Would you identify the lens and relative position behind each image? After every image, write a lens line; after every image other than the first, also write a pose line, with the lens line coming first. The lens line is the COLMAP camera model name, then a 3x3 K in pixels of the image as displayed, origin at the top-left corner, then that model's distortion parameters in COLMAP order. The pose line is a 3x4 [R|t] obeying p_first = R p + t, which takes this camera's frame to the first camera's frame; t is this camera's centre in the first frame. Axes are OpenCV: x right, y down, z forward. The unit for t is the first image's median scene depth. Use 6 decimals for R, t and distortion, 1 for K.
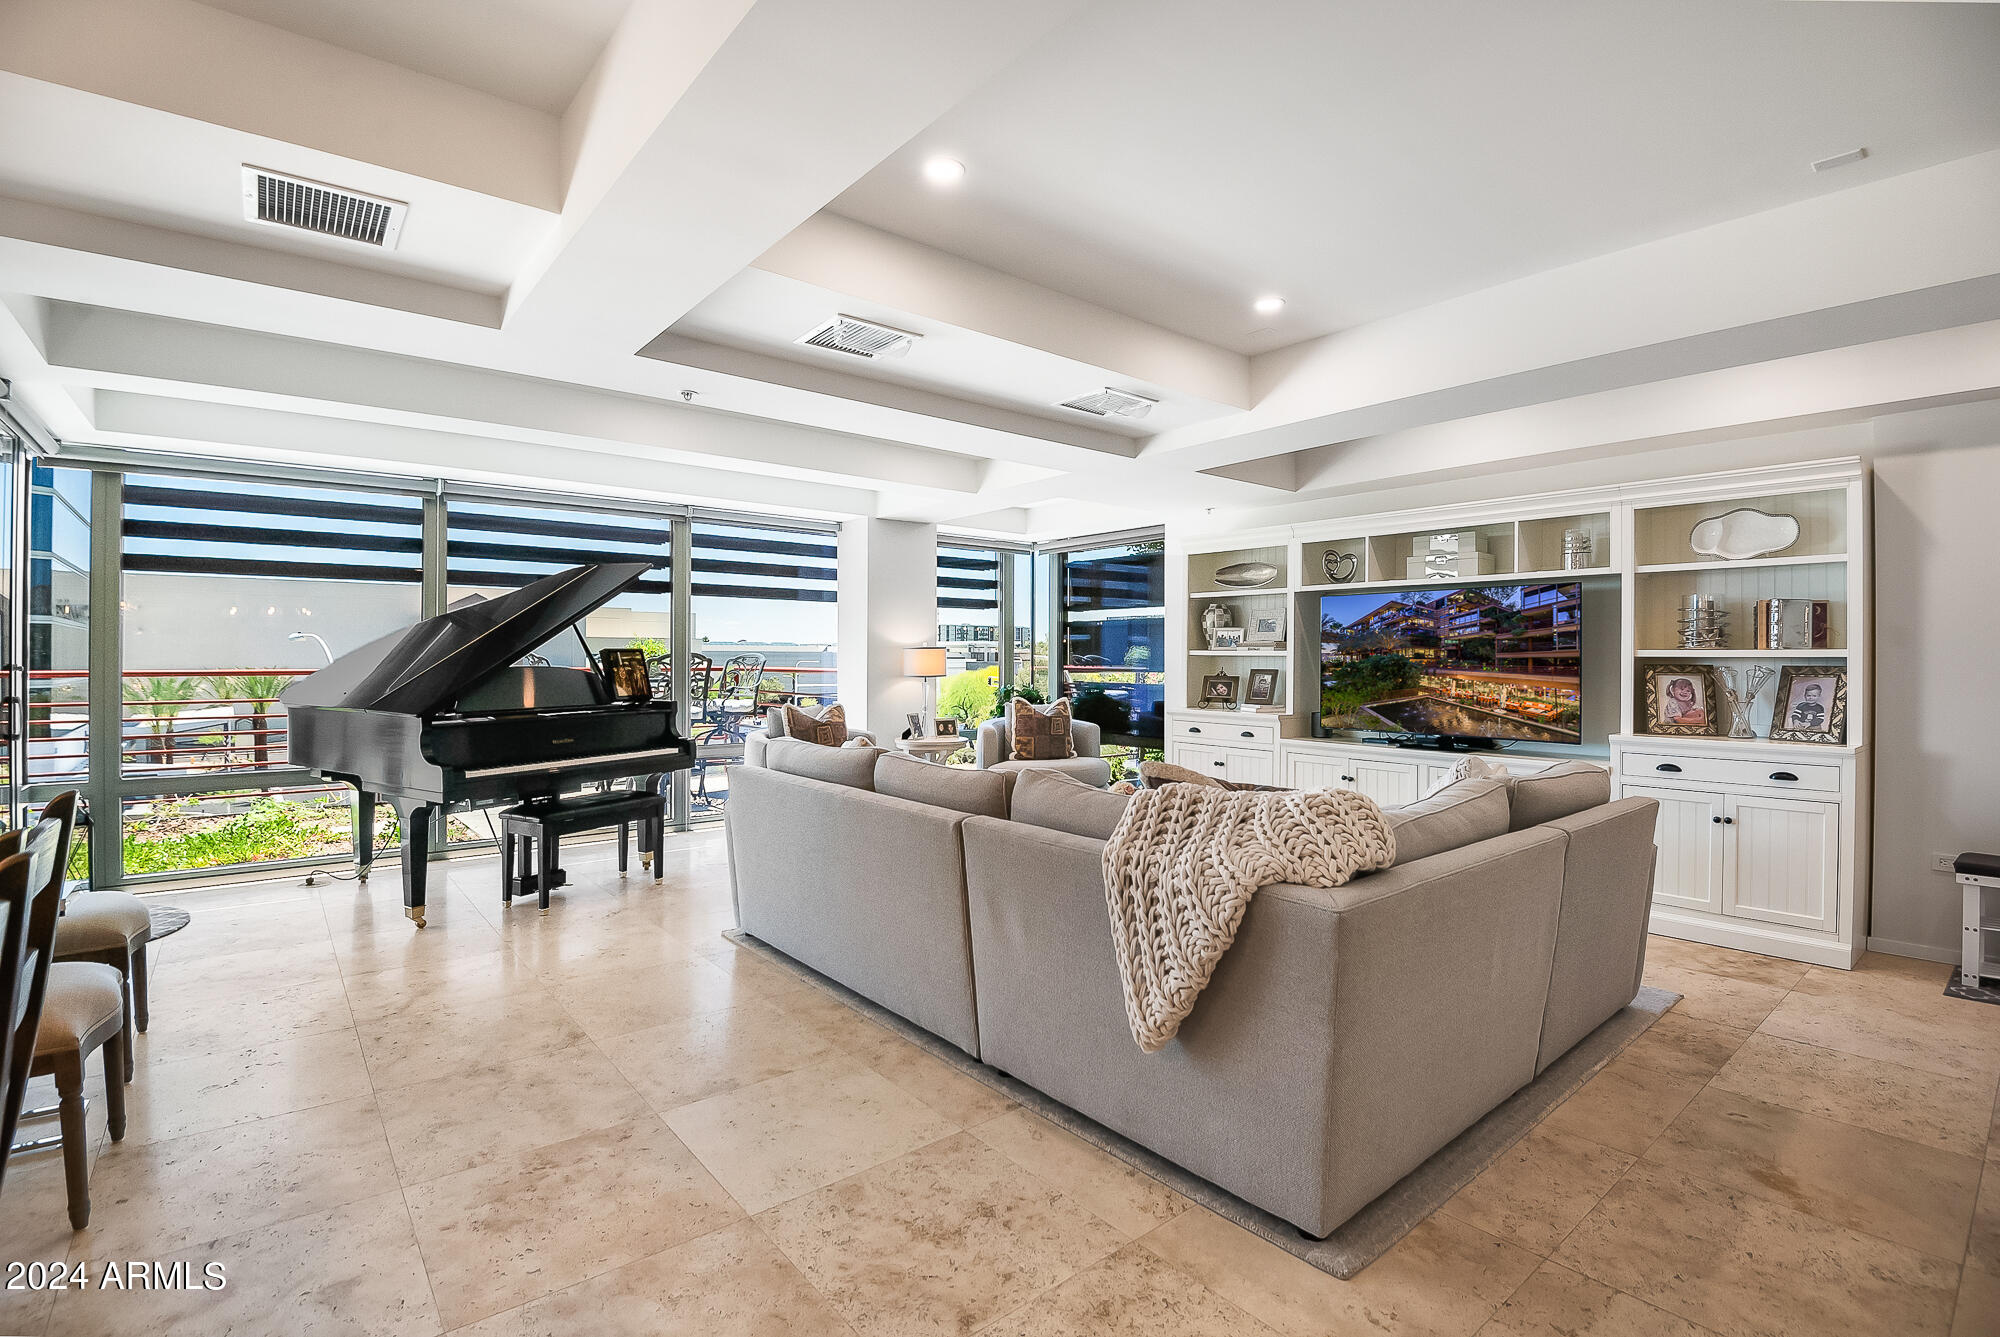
lens RADIAL K [[920.7, 0, 1000.2], [0, 920.7, 659.0], [0, 0, 1]] dist [-0.000490, -0.017455]
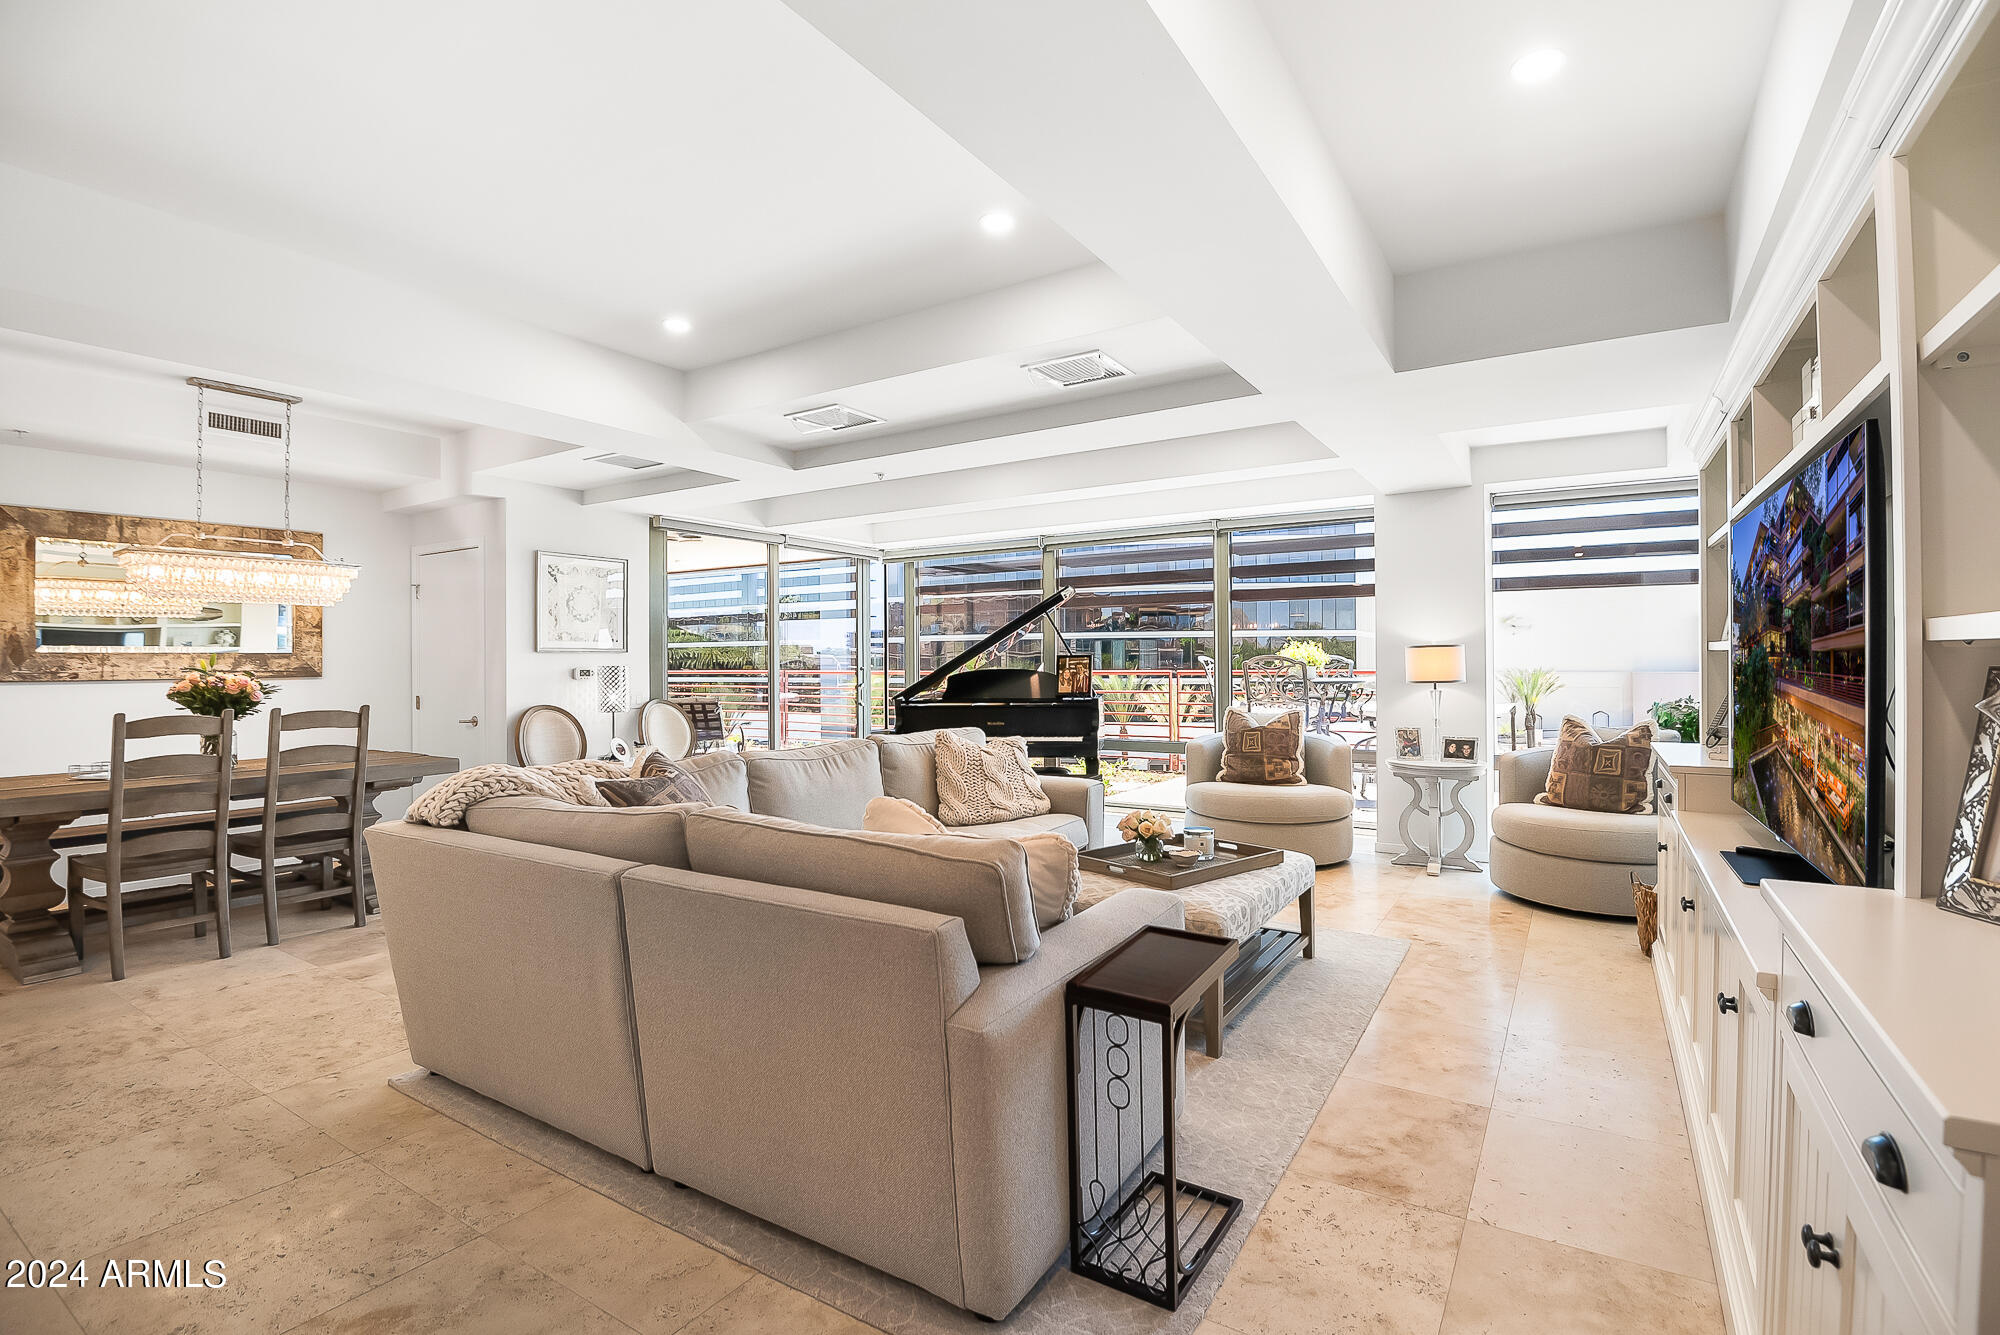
lens RADIAL K [[920.7, 0, 1000.2], [0, 920.7, 658.0], [0, 0, 1]] dist [-0.000490, -0.017455]
pose [[0.300408, -0.009824, -0.953760, 0.813631], [0.007651, 0.999940, -0.007890, 0.002316], [0.953780, -0.004927, 0.300465, 0.583745]]
